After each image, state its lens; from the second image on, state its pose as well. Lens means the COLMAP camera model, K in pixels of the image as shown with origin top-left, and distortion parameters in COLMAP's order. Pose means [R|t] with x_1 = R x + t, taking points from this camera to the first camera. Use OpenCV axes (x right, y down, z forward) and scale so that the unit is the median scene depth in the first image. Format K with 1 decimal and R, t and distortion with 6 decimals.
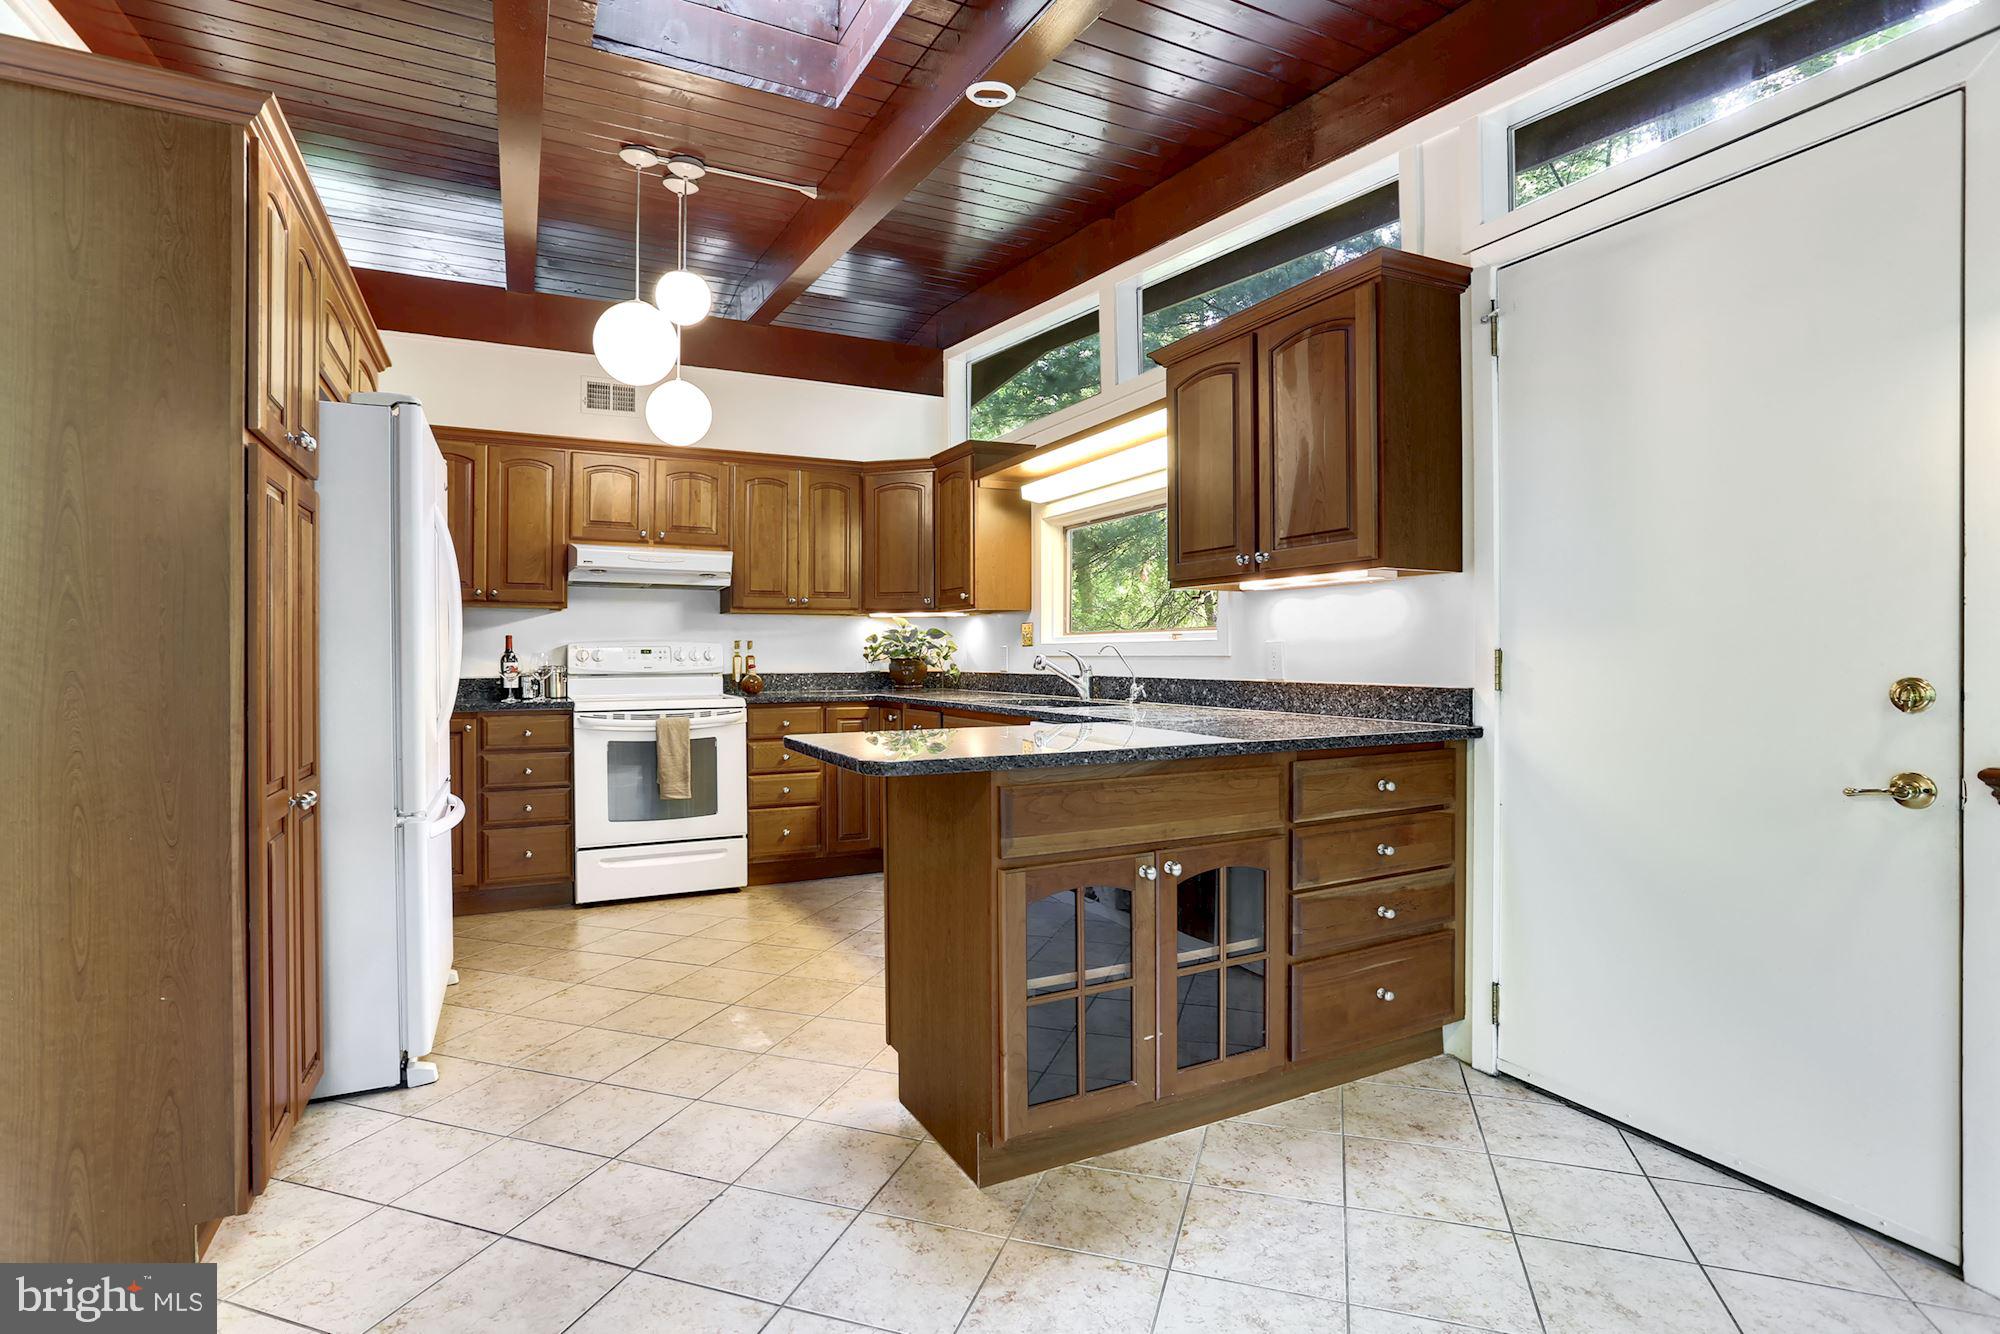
lens RADIAL K [[999.8, 0, 1004.7], [0, 999.8, 657.6], [0, 0, 1]] dist [-0.036327, 0.023343]
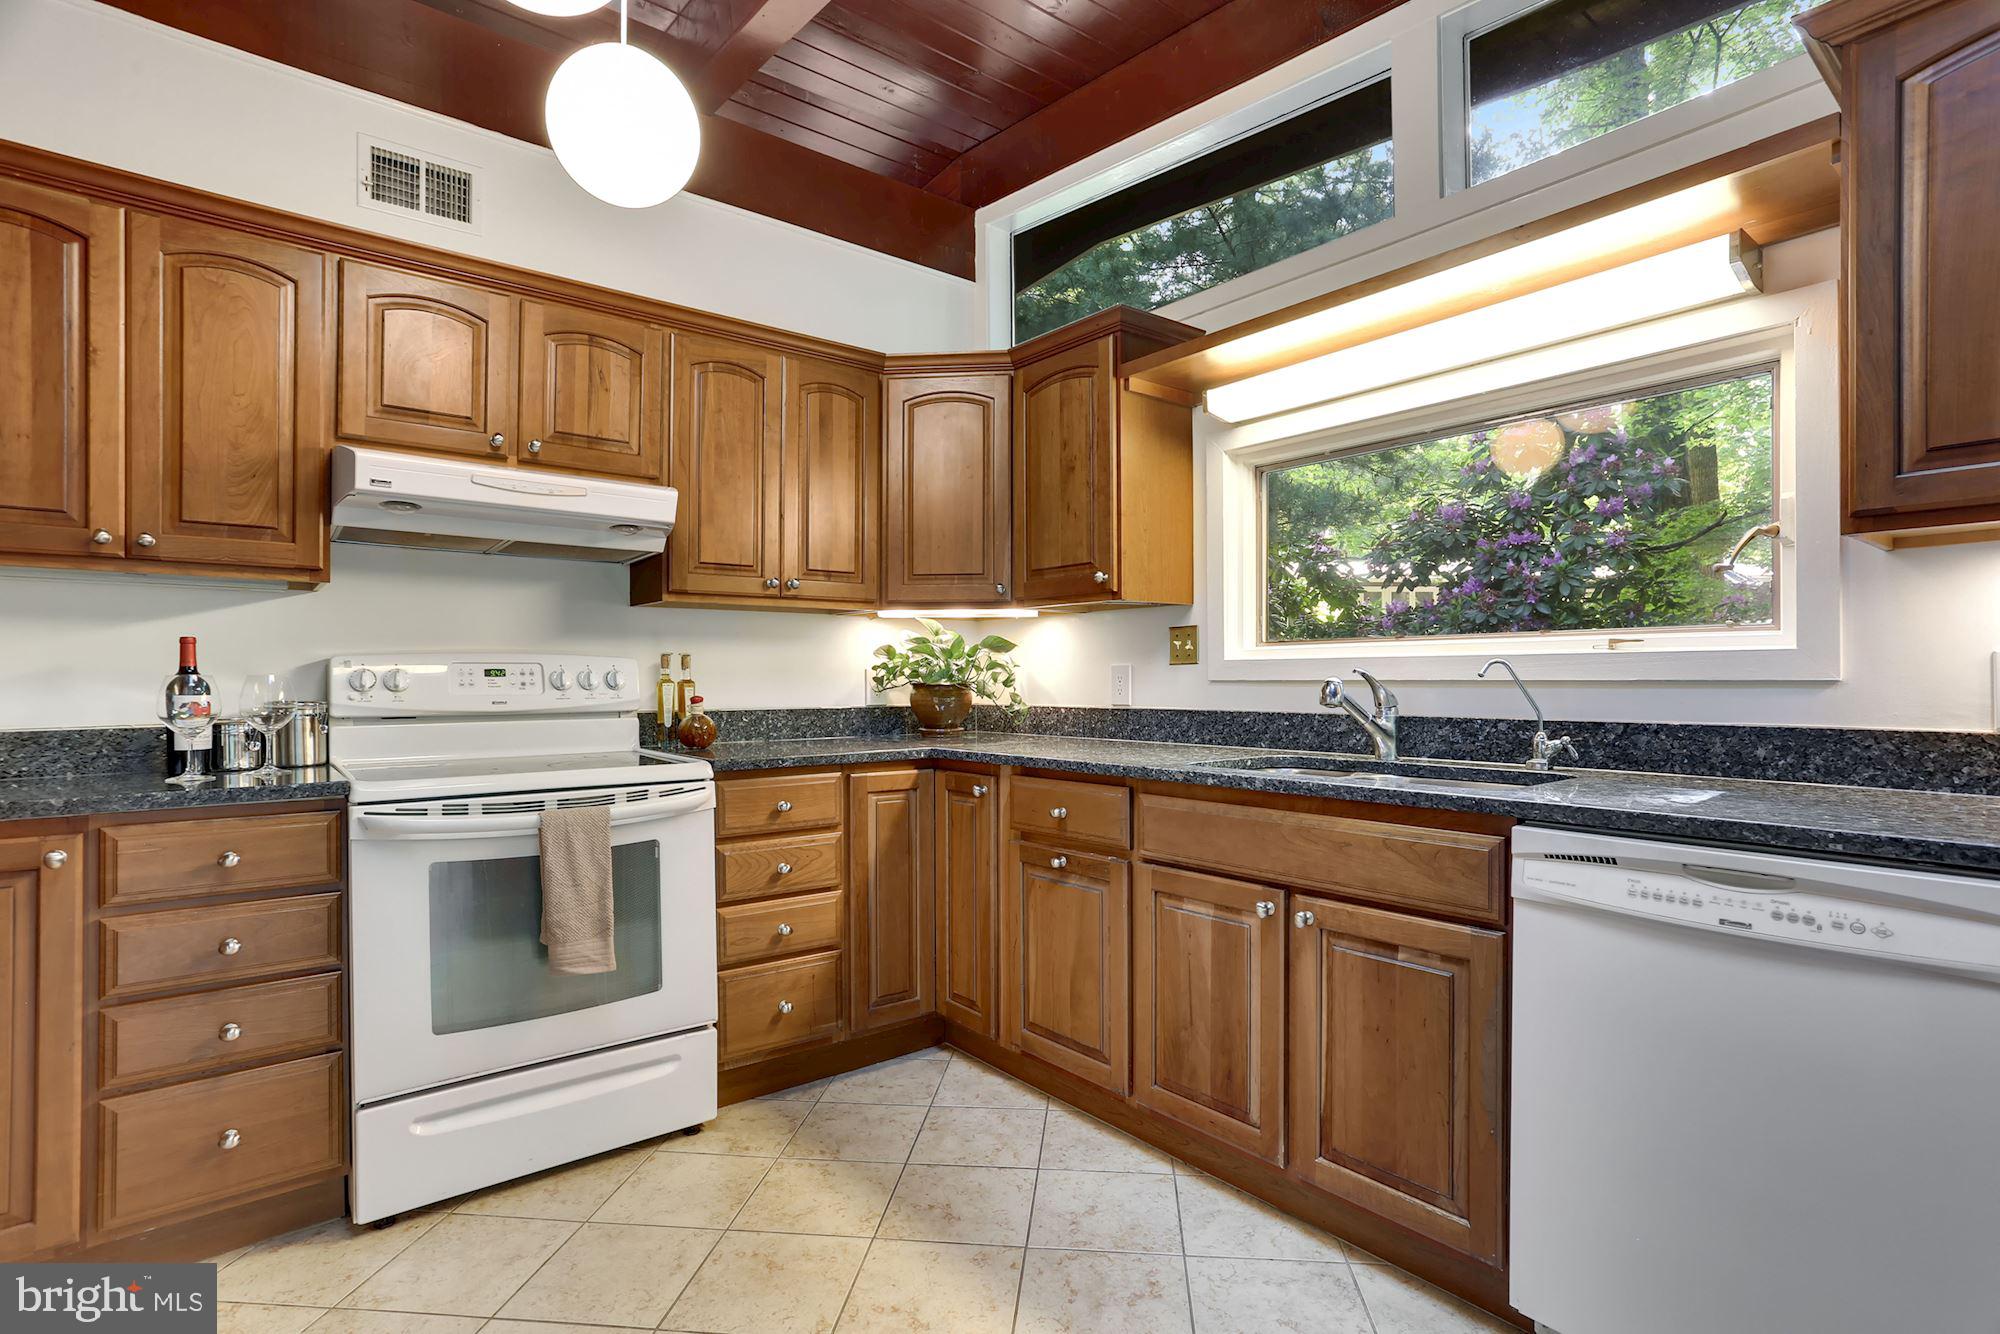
lens RADIAL K [[999.8, 0, 1029.8], [0, 999.8, 680.9], [0, 0, 1]] dist [-0.036327, 0.023343]
pose [[0.975692, -0.000562, 0.219147, -0.215964], [0.000298, 0.999999, 0.001239, -0.002255], [-0.219147, -0.001144, 0.975691, 0.462316]]
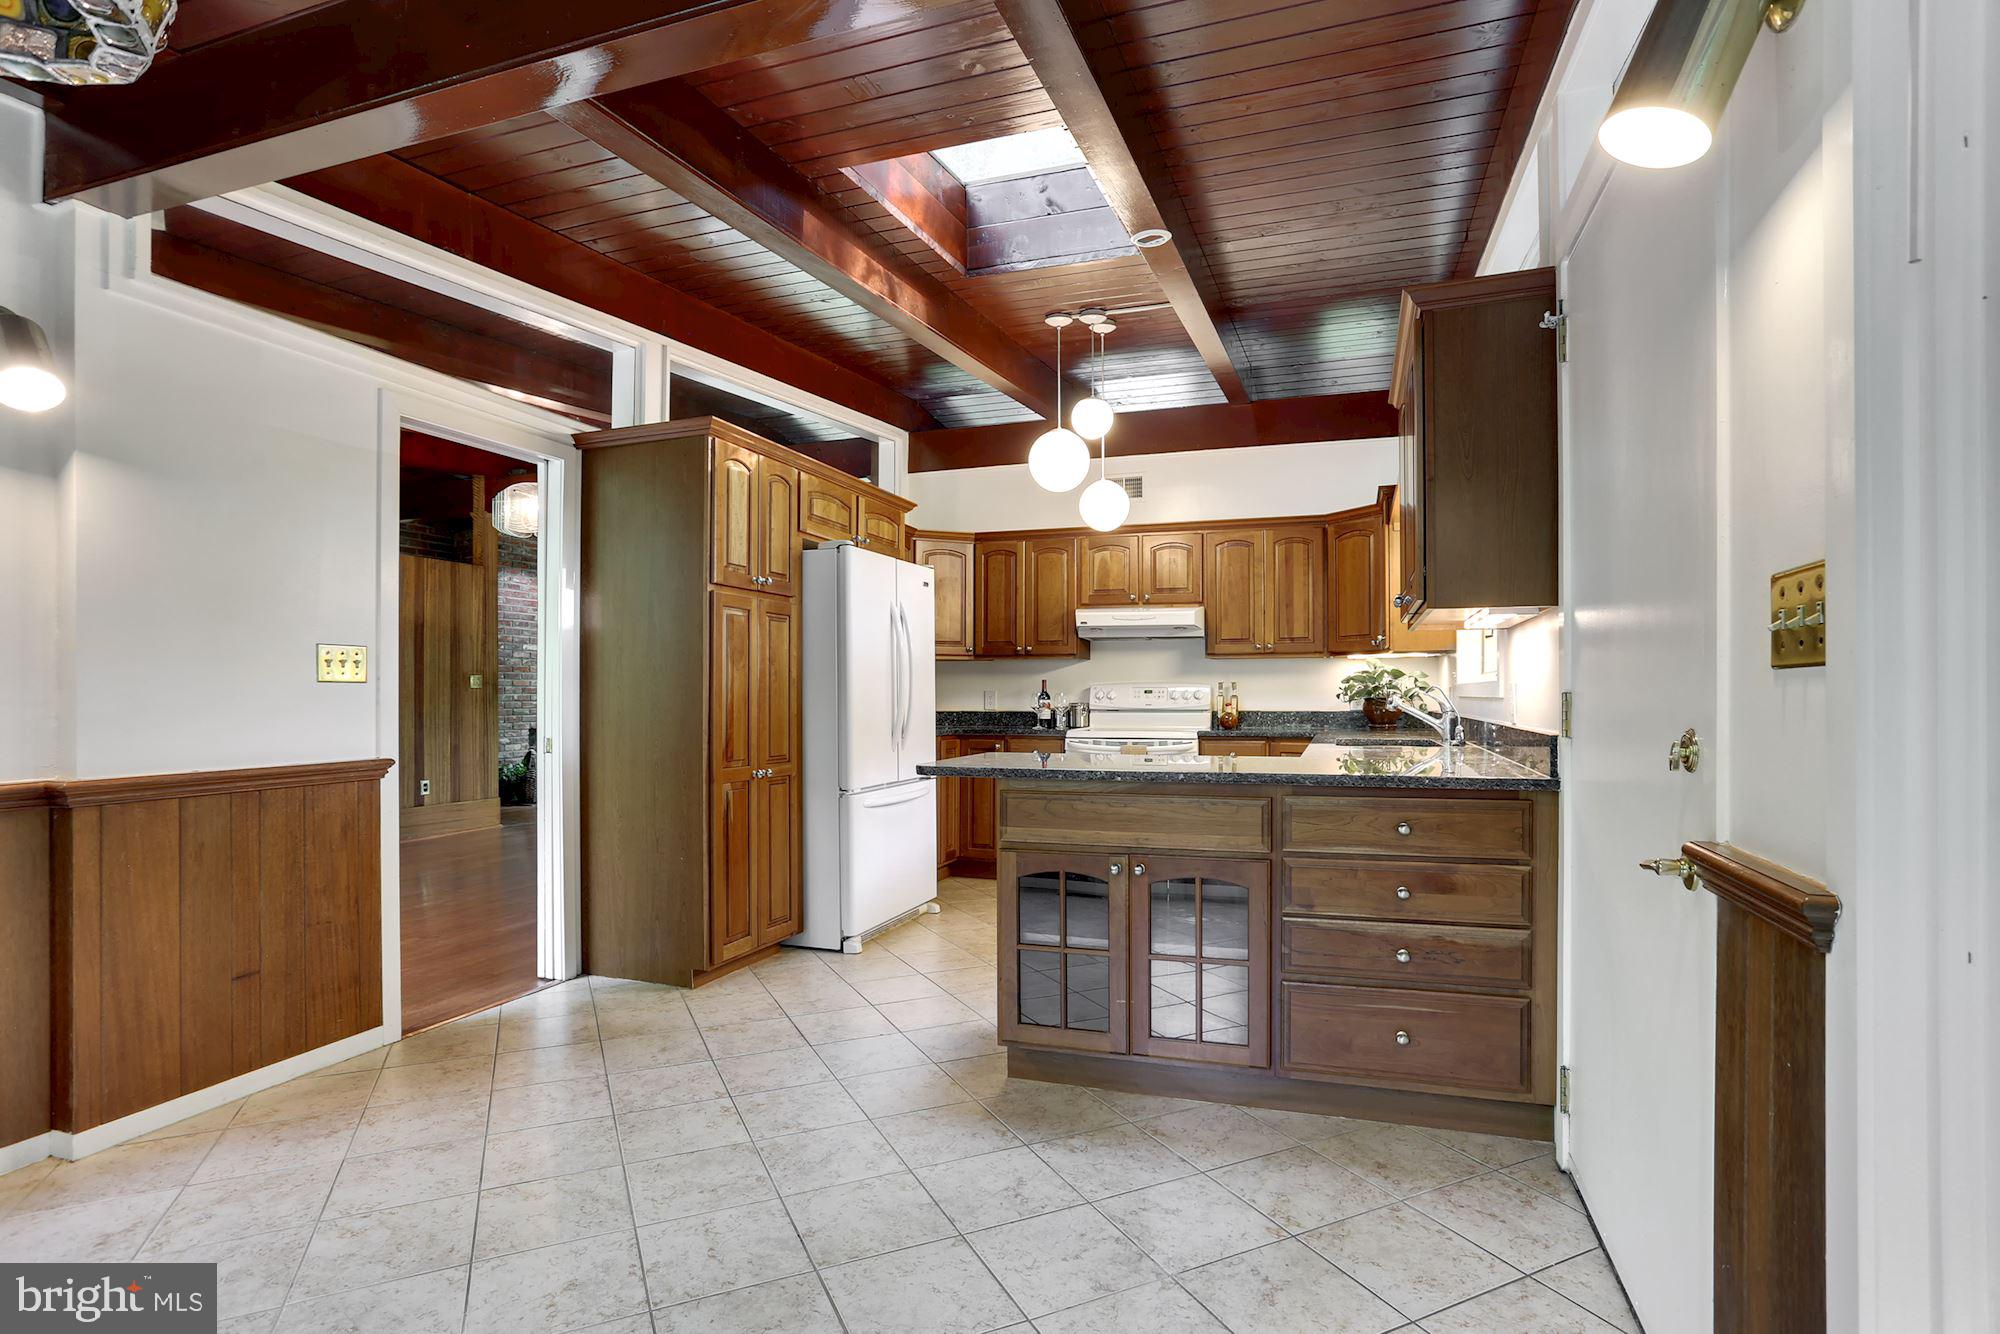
lens RADIAL K [[999.8, 0, 982.3], [0, 999.8, 701.3], [0, 0, 1]] dist [-0.036327, 0.023343]
pose [[0.684145, 0.007140, -0.729311, 0.437716], [-0.003160, 0.999972, 0.006825, -0.002324], [0.729340, -0.002364, 0.684148, 0.006709]]
